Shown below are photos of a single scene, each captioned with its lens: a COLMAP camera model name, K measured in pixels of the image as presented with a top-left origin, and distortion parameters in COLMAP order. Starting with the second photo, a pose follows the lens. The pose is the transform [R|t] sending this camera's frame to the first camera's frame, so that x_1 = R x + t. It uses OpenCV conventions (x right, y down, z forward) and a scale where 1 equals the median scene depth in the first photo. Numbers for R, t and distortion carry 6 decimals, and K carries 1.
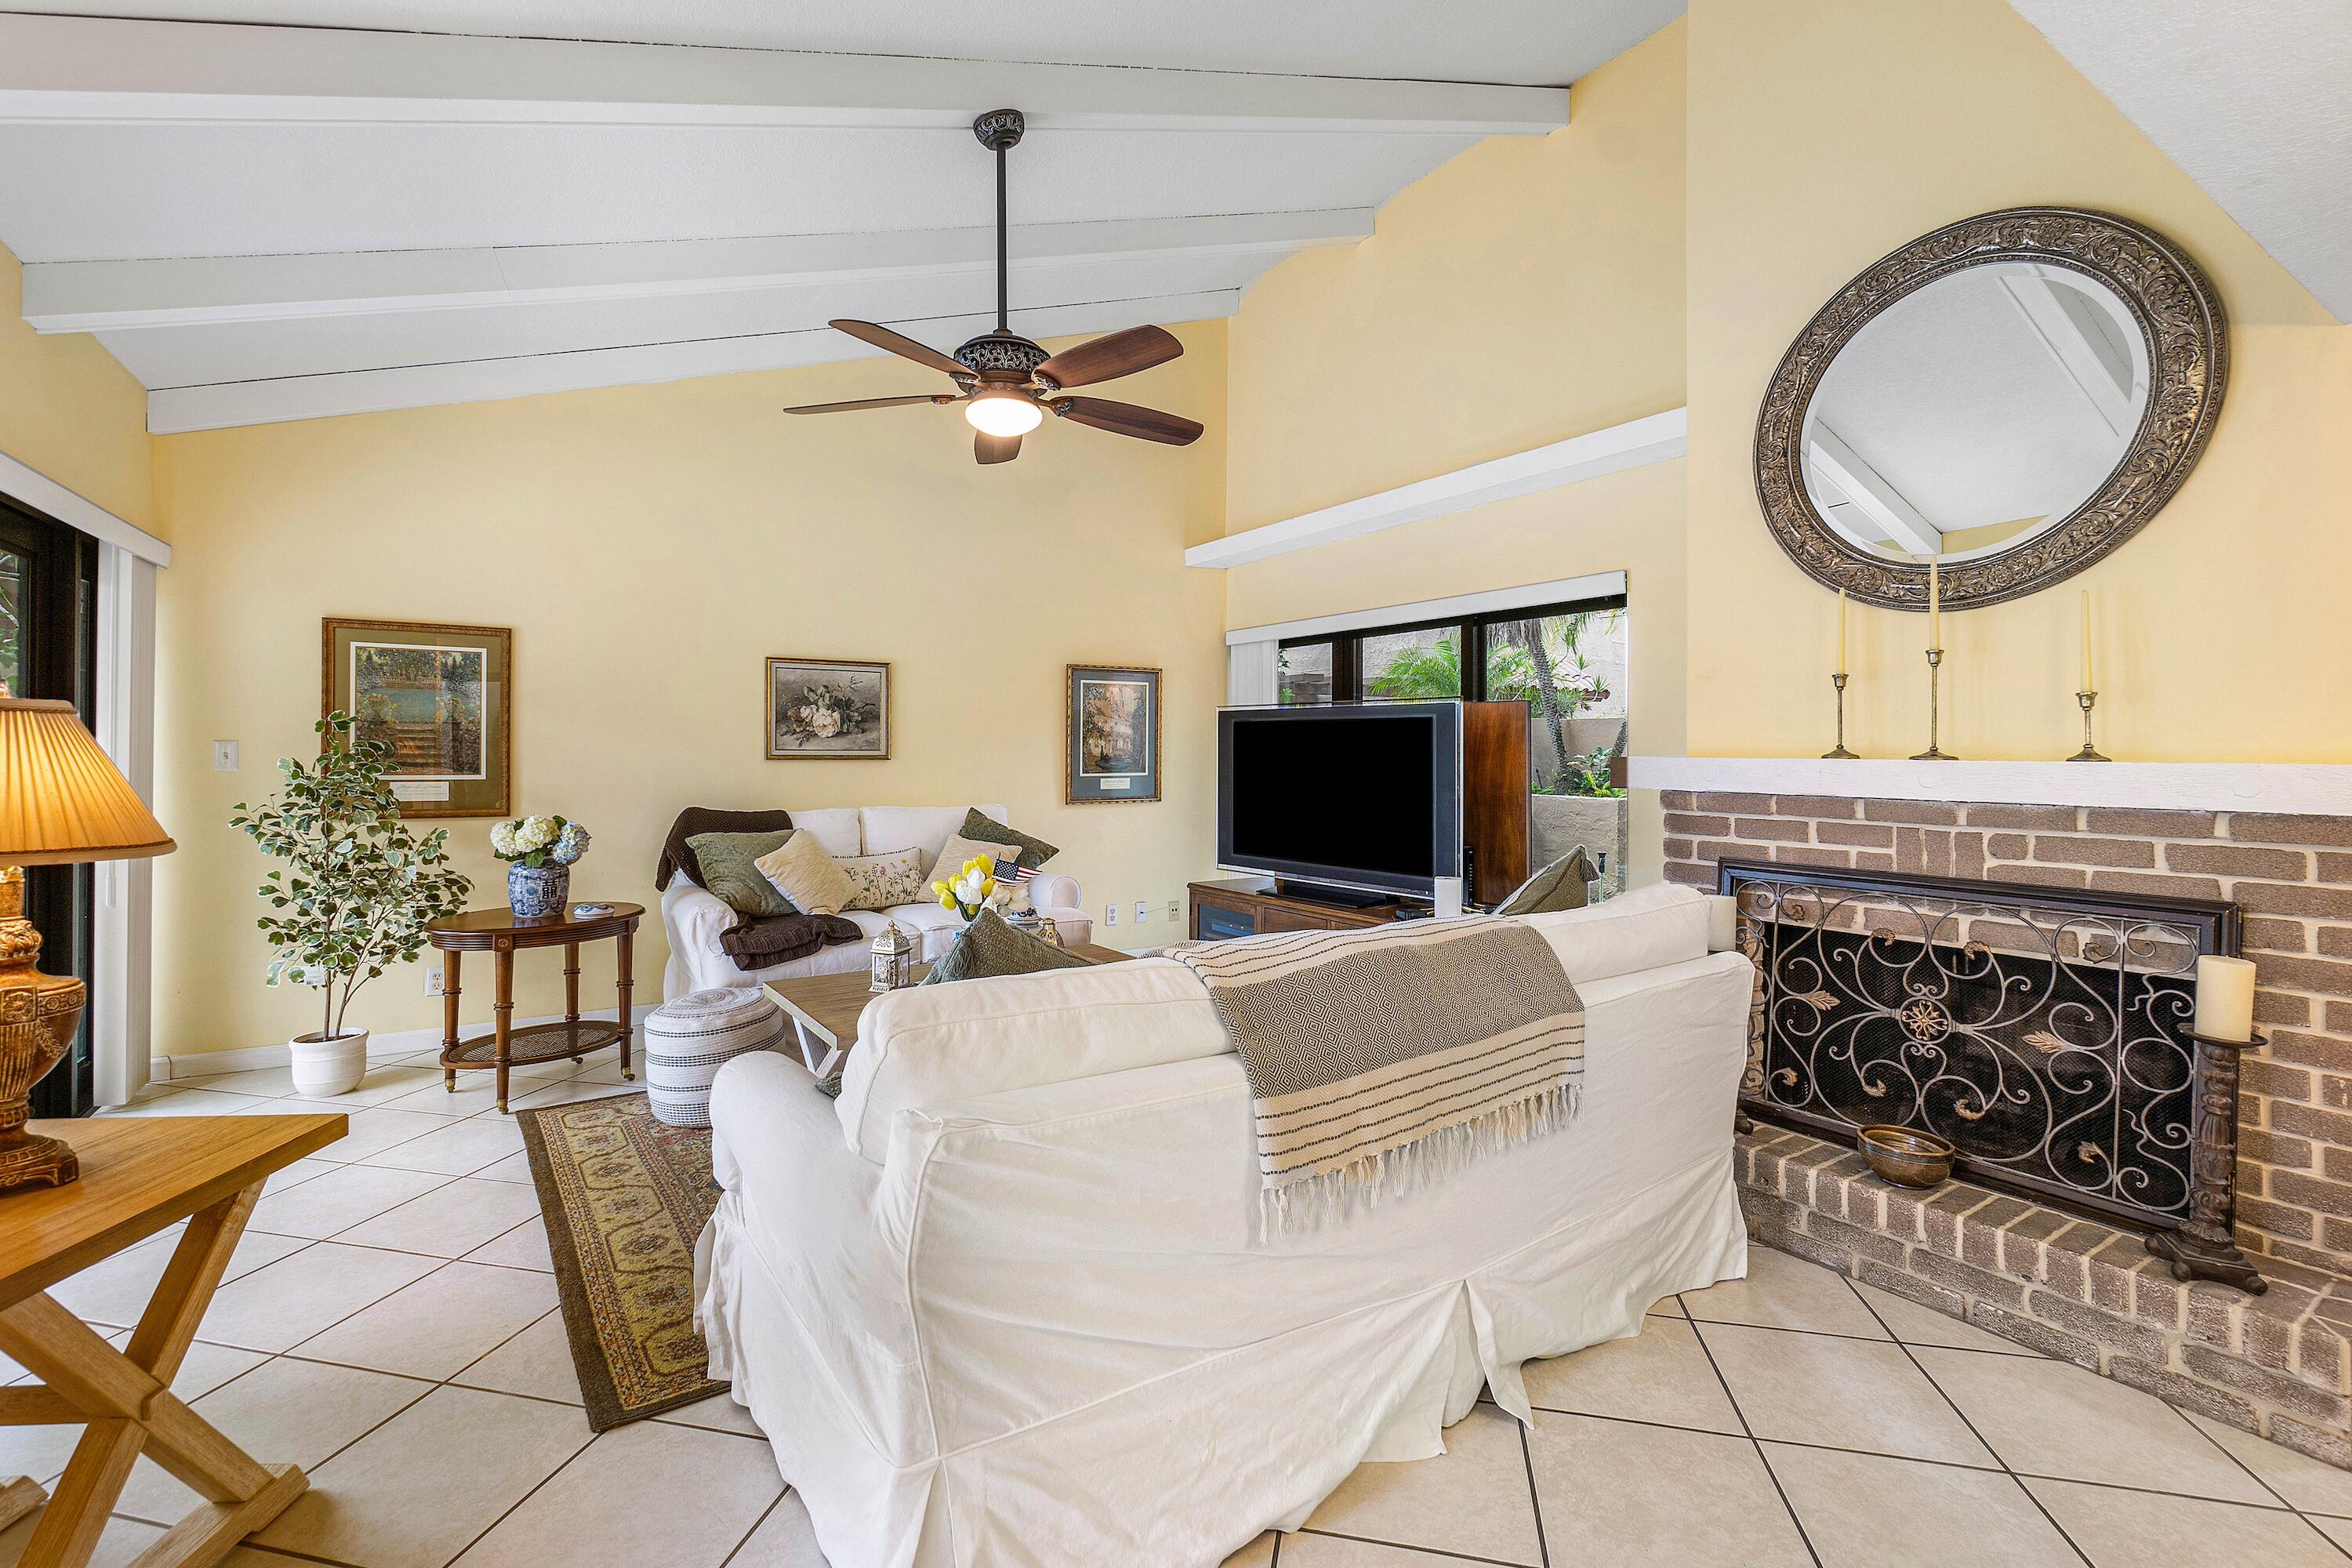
lens RADIAL K [[1025.5, 0, 1150.9], [0, 1025.5, 756.7], [0, 0, 1]] dist [-0.000014, 0.000107]
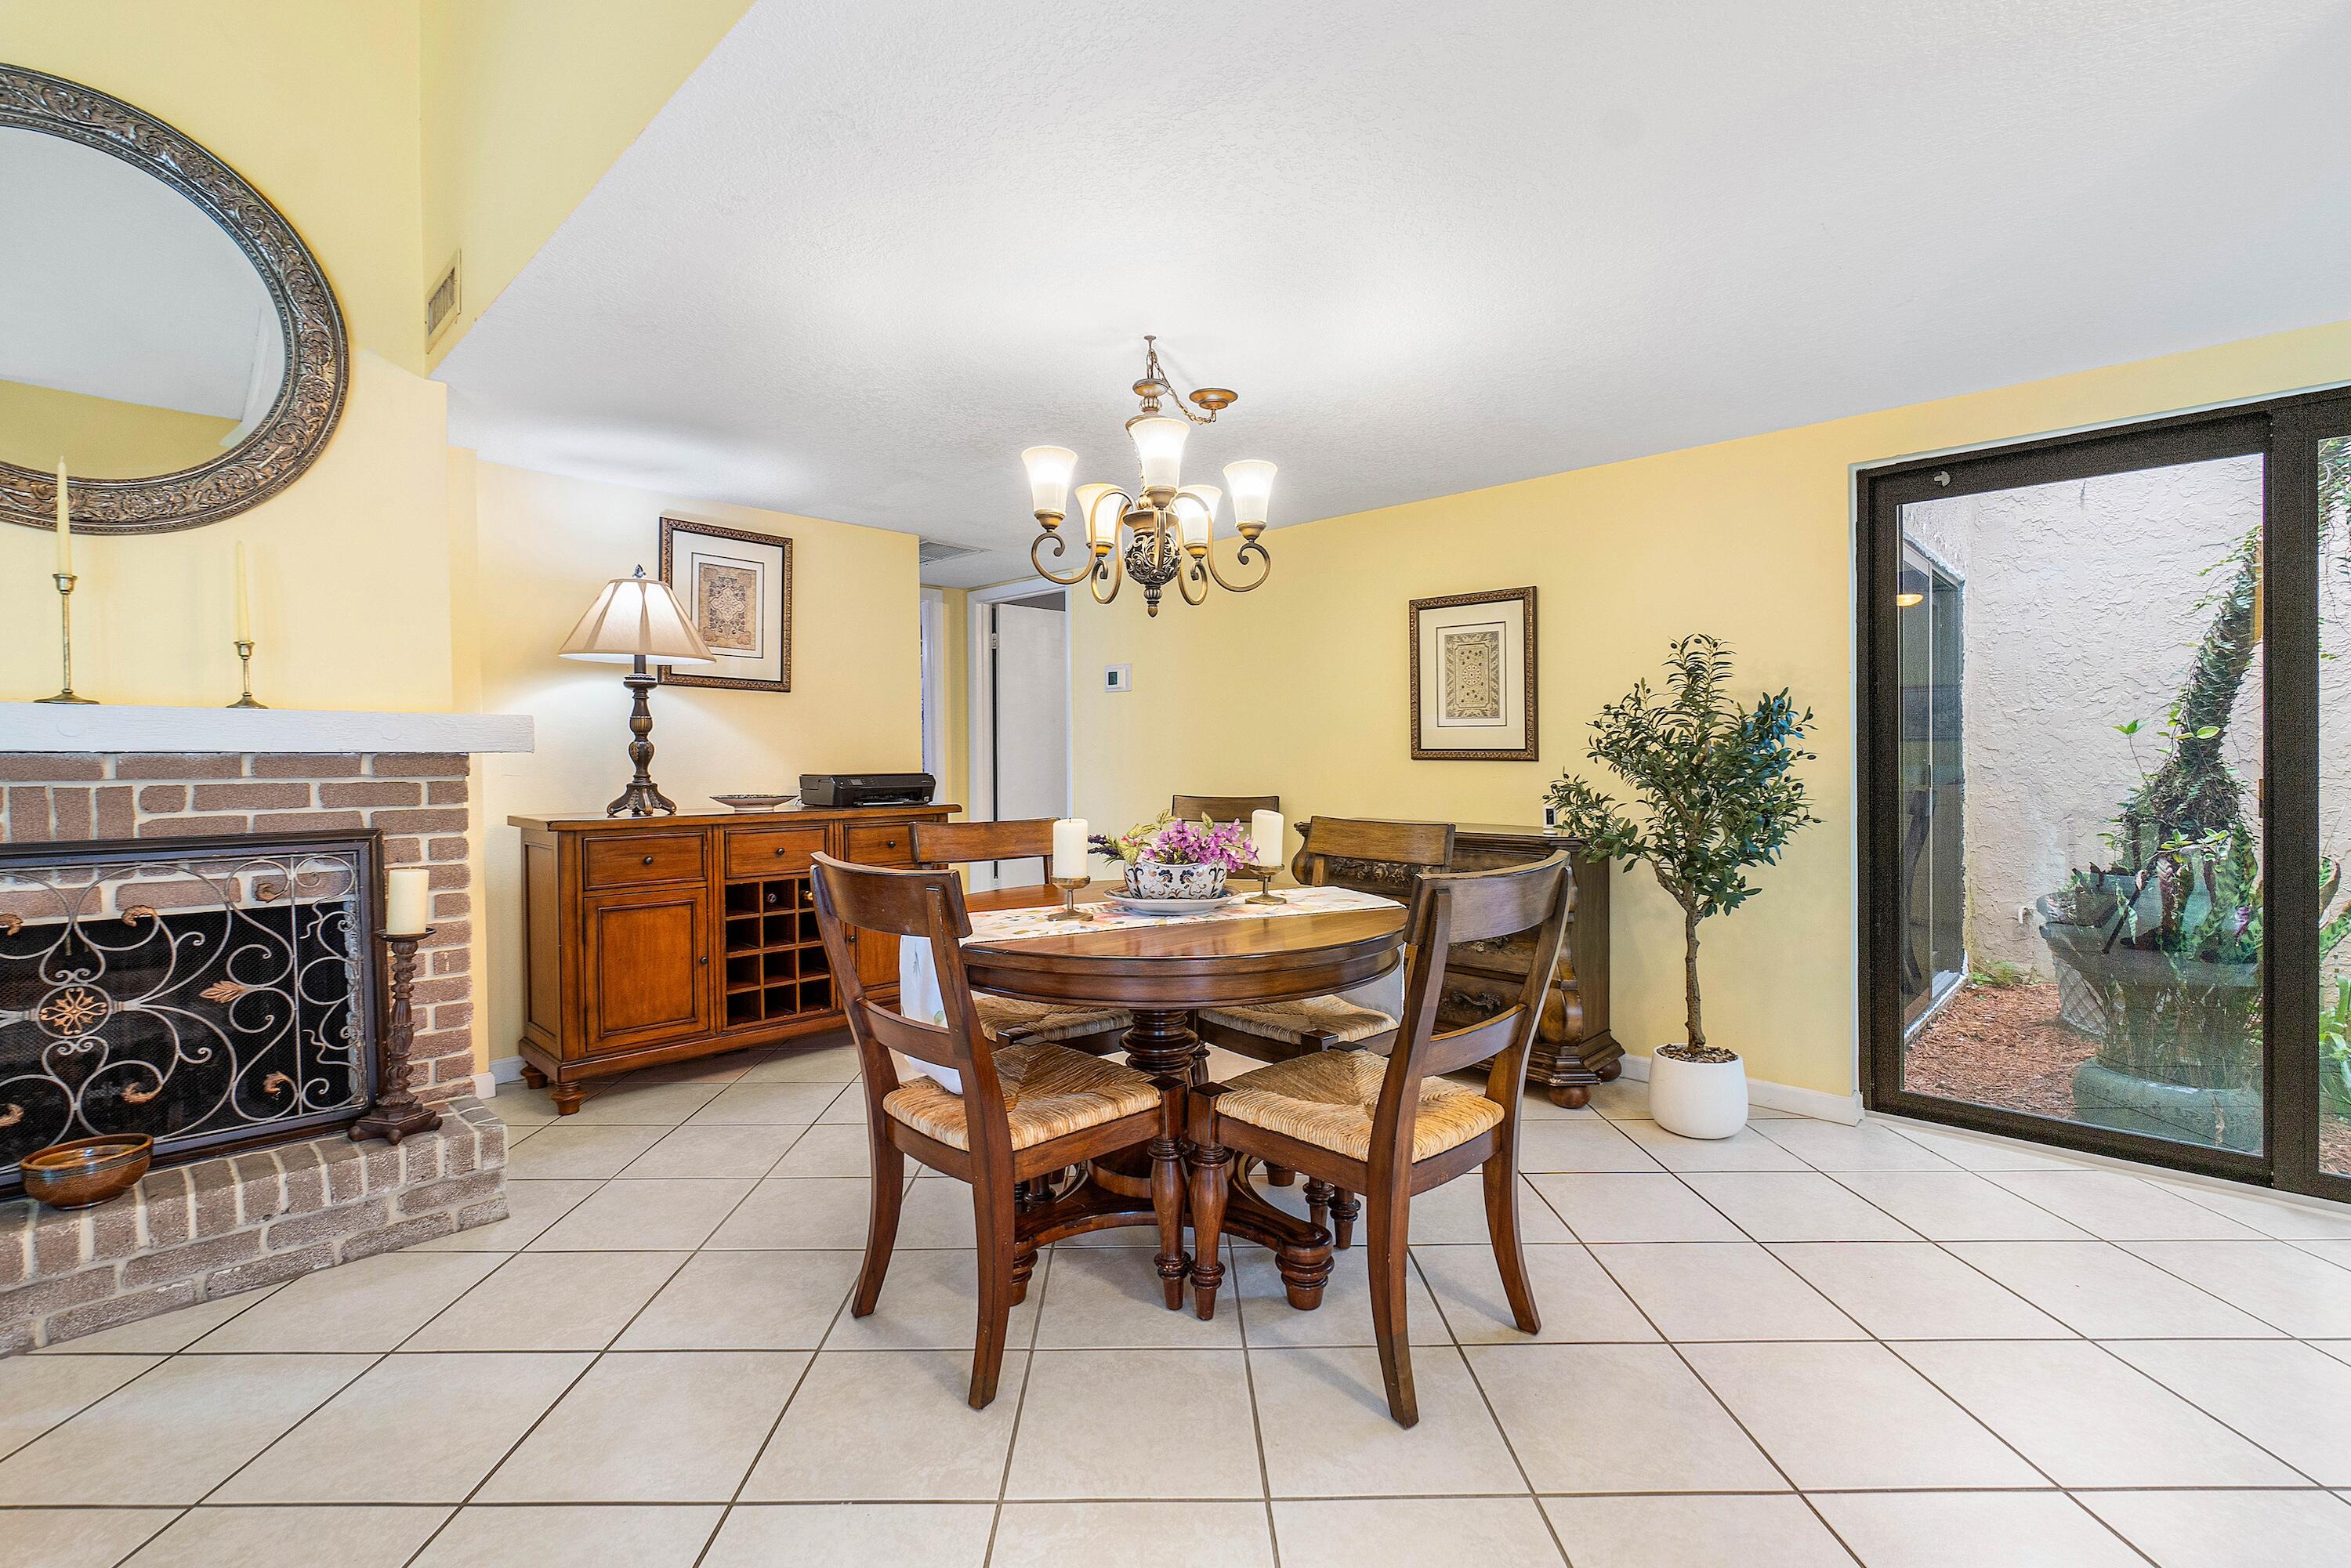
lens RADIAL K [[1068.3, 0, 1186.0], [0, 1068.3, 764.7], [0, 0, 1]] dist [-0.003745, -0.000737]
pose [[-0.251725, -0.011396, 0.967732, -0.352550], [0.006059, 0.999893, 0.013350, 0.051360], [-0.967780, 0.009224, -0.251629, 0.358548]]
